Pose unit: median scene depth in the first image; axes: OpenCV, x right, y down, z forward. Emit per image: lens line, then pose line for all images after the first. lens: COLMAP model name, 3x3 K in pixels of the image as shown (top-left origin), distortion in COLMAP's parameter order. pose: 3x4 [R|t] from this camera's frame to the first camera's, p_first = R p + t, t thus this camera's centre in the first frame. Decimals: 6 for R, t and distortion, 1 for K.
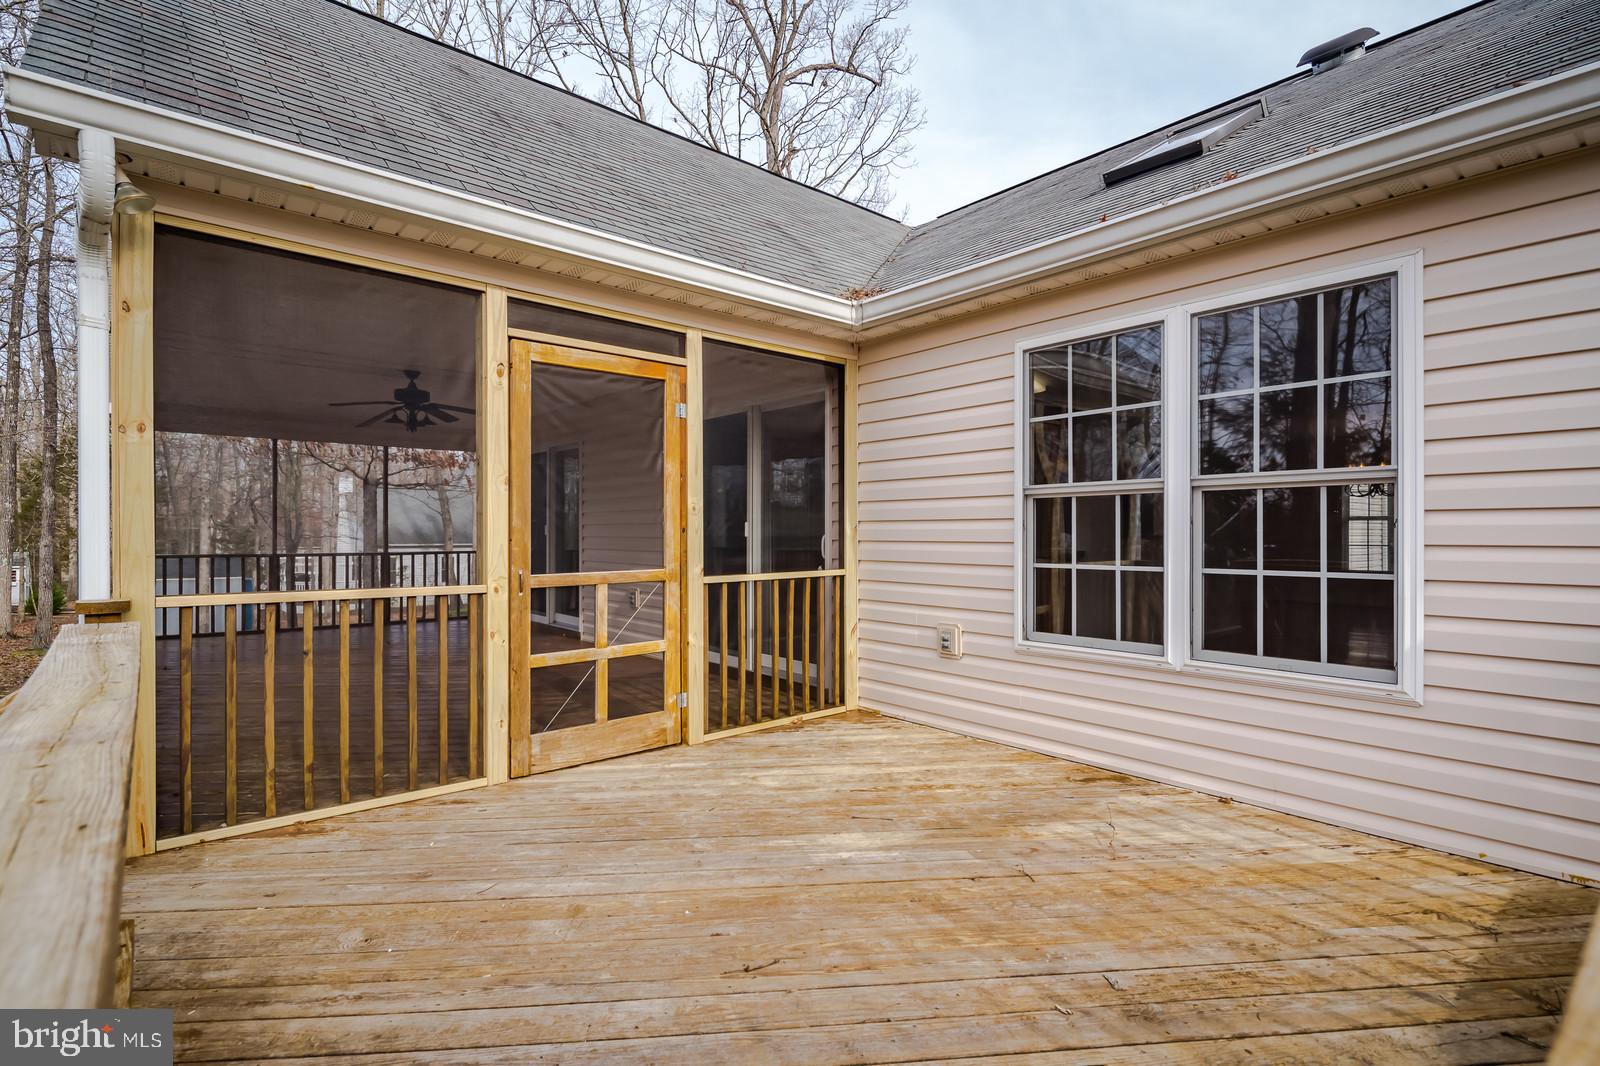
lens RADIAL K [[762.1, 0, 800.7], [0, 762.1, 534.1], [0, 0, 1]] dist [0.003823, -0.002530]
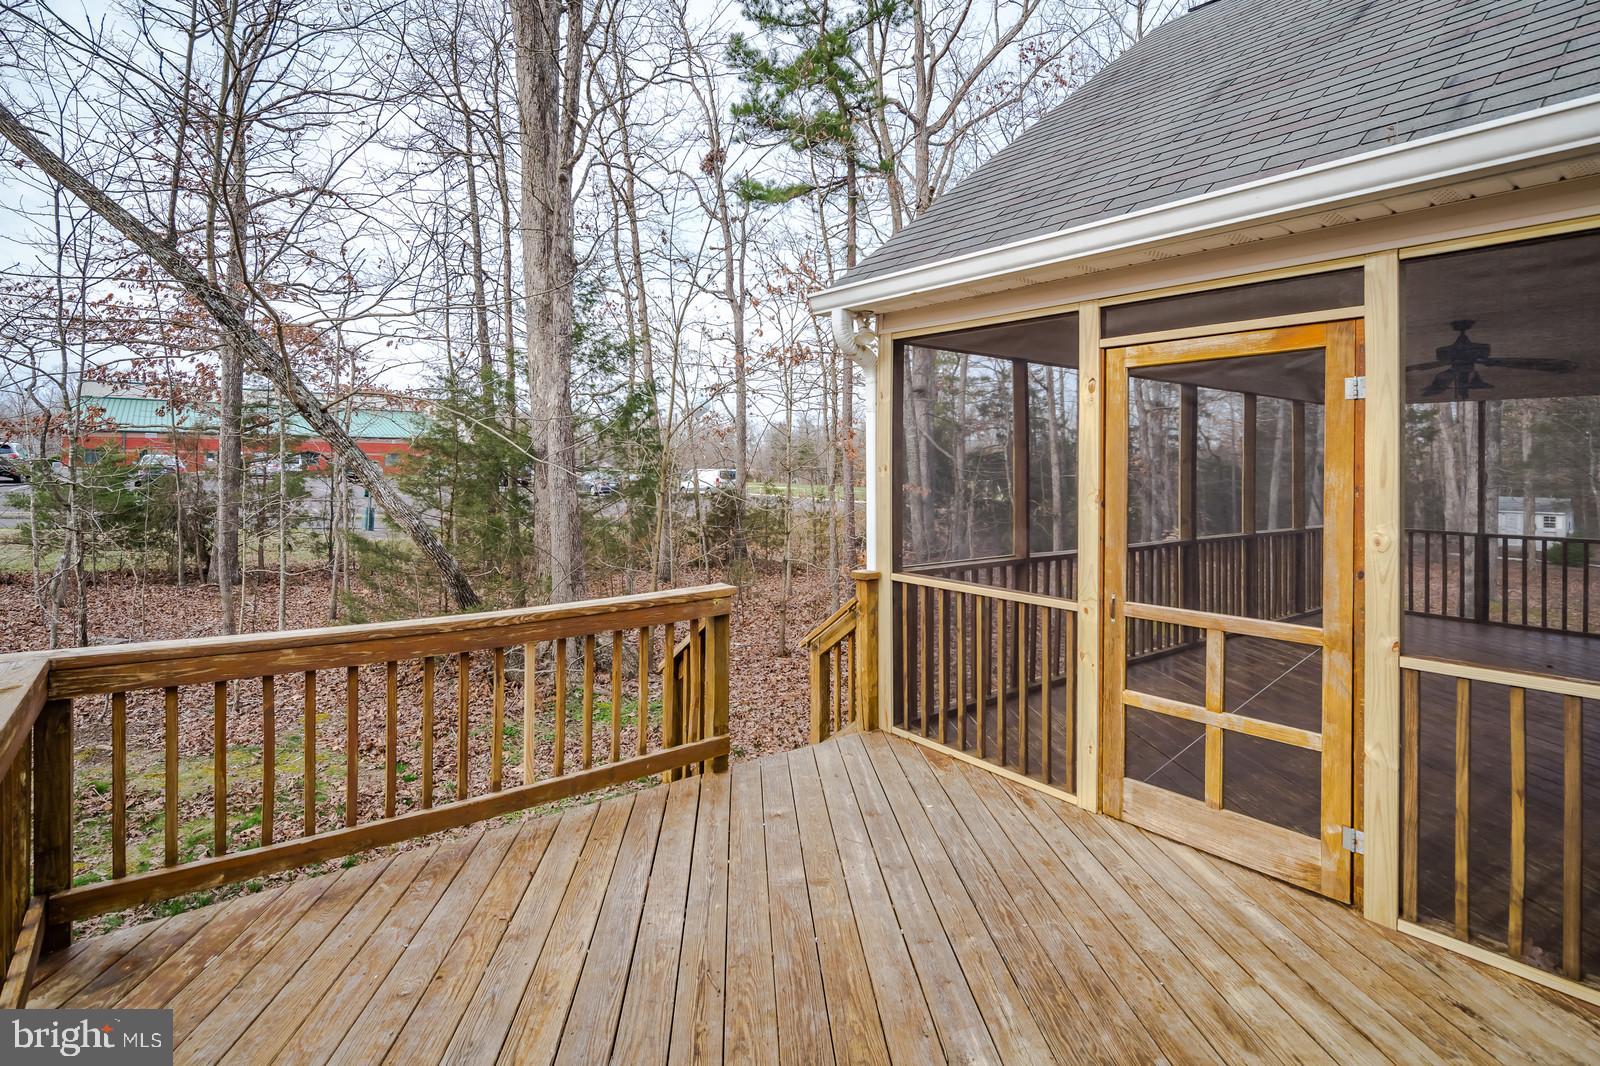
lens RADIAL K [[773.9, 0, 770.9], [0, 773.9, 468.1], [0, 0, 1]] dist [-0.004731, -0.000534]
pose [[-0.048753, -0.001625, -0.998810, 0.525361], [-0.012598, 0.999920, -0.001012, -0.089267], [0.998731, 0.012533, -0.048769, 0.550566]]
